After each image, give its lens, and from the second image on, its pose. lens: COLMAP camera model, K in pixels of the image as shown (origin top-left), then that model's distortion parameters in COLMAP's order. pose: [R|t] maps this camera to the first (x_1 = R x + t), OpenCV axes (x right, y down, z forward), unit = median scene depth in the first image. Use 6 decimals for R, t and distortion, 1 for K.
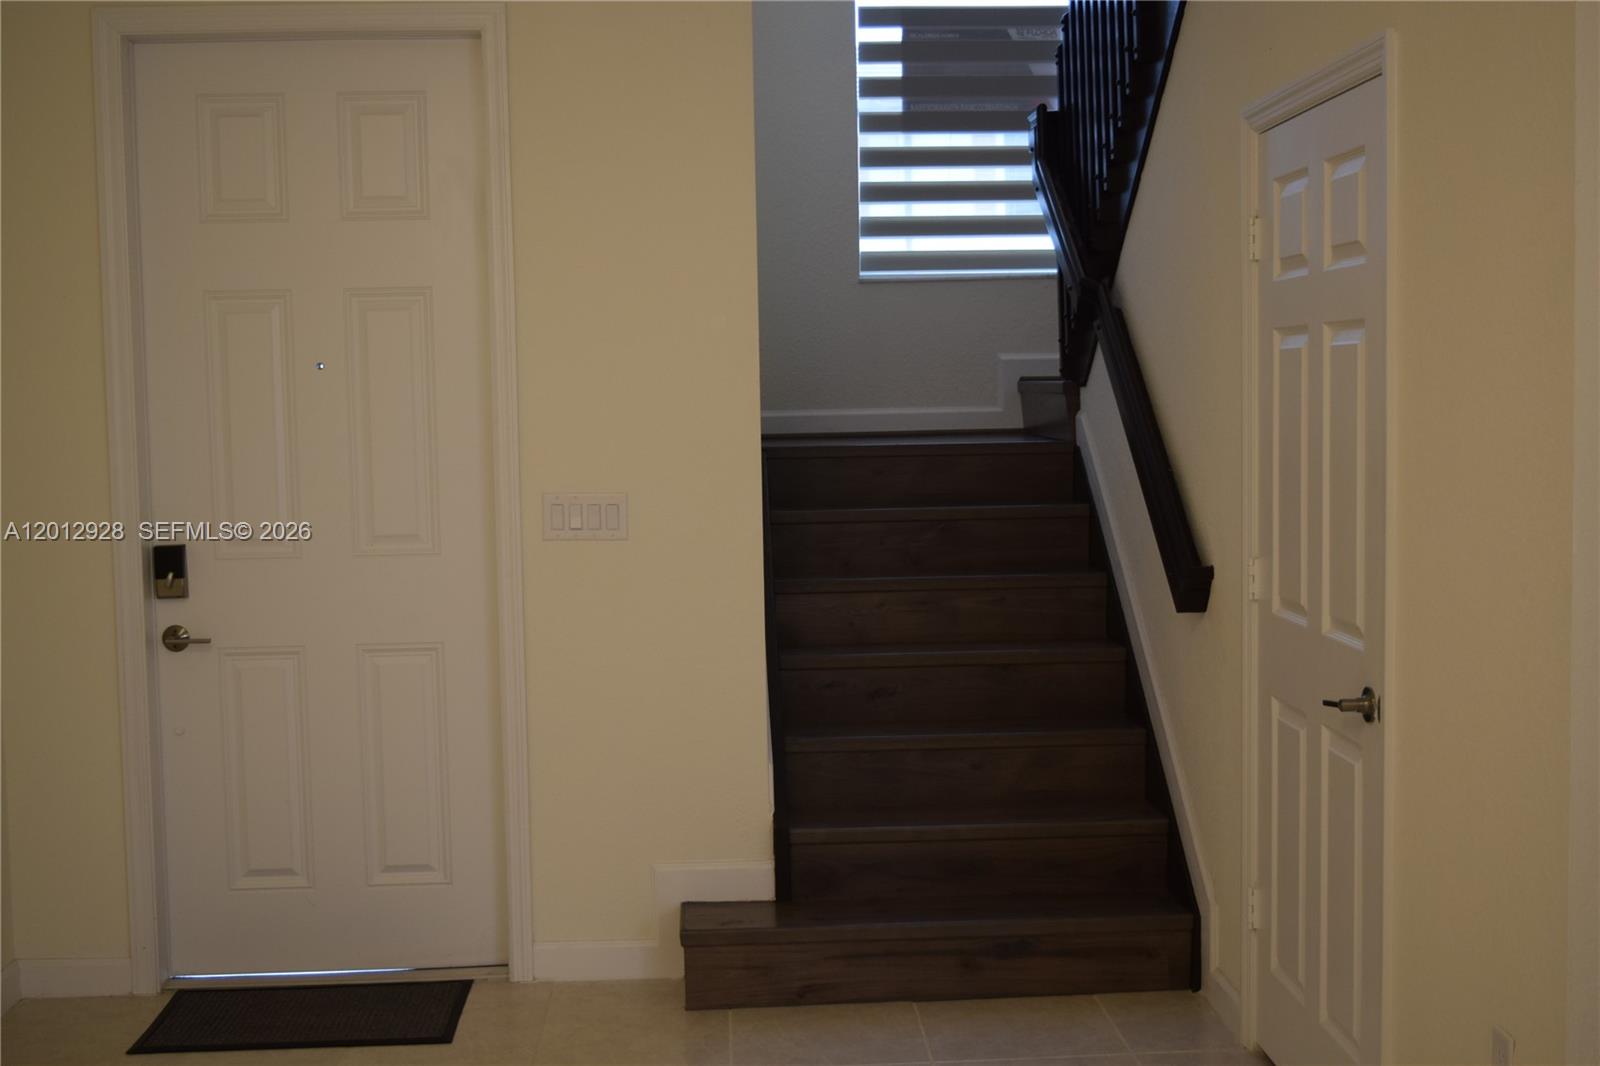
lens RADIAL K [[1966.6, 0, 802.6], [0, 1966.6, 536.6], [0, 0, 1]] dist [-0.002359, 0.000000]
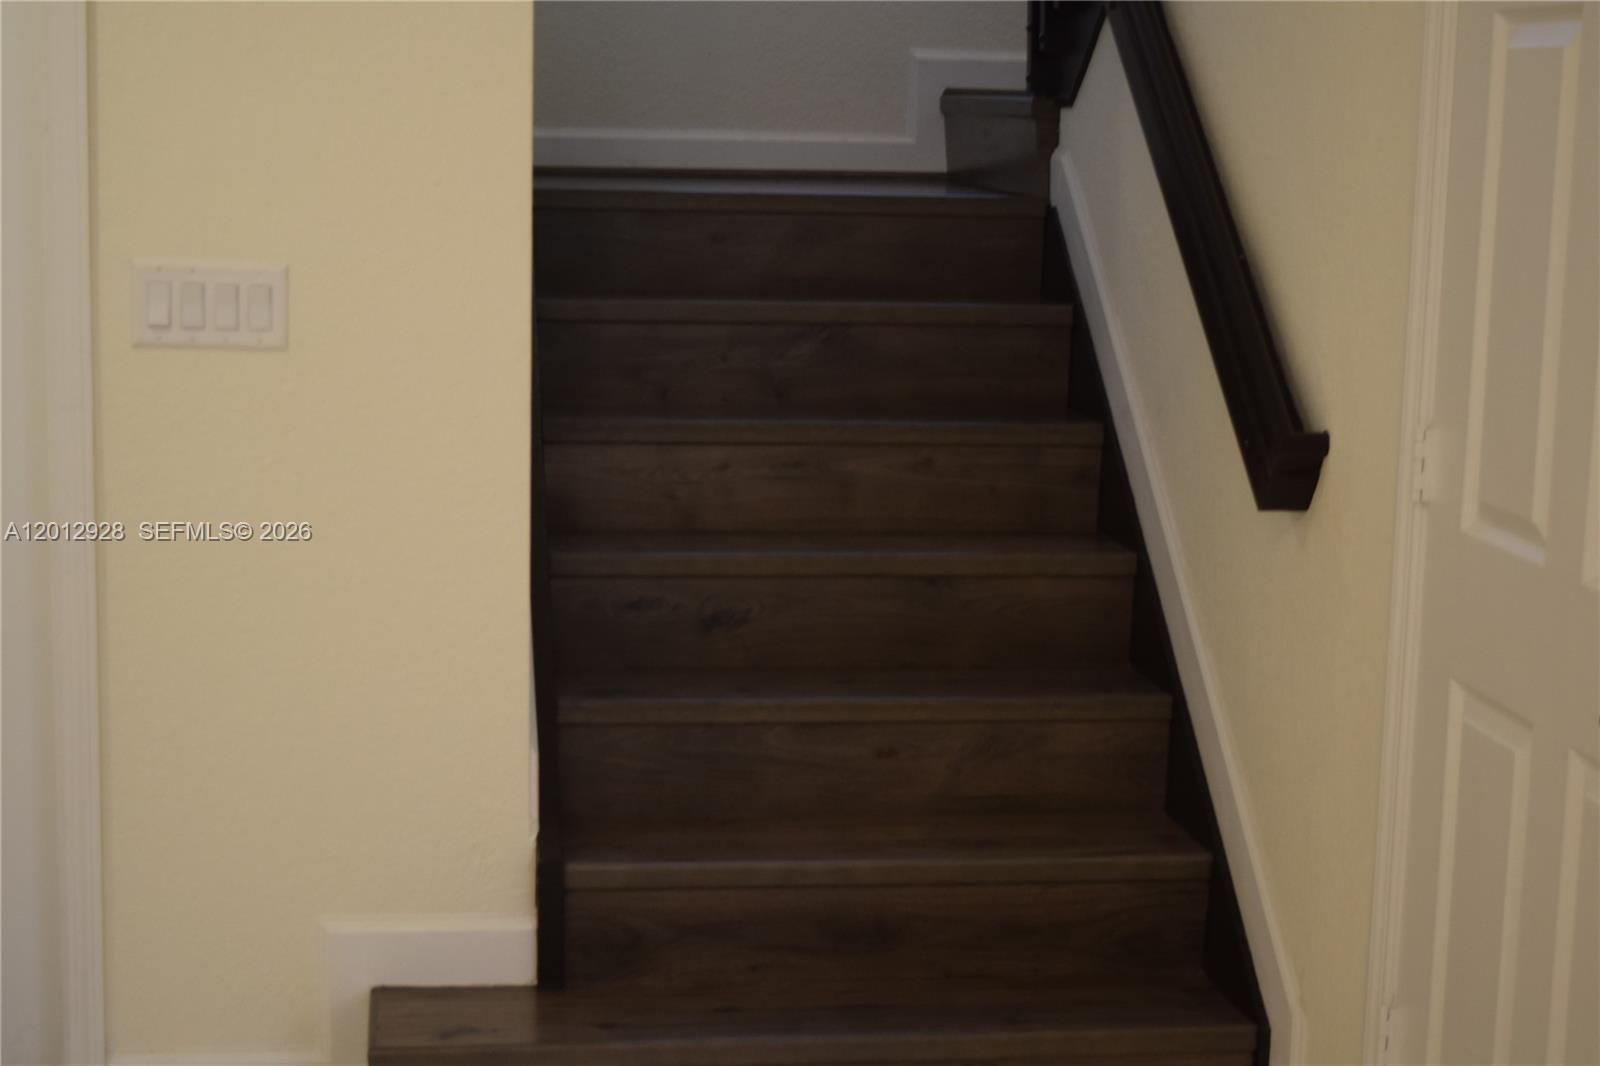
lens RADIAL K [[2642.6, 0, 796.0], [0, 2642.6, 527.6], [0, 0, 1]] dist [-0.028027, 0.000000]
pose [[0.994868, 0.026457, 0.097659, -0.016599], [-0.034457, 0.996105, 0.081161, -0.012848], [-0.095132, -0.084109, 0.991905, 0.228498]]
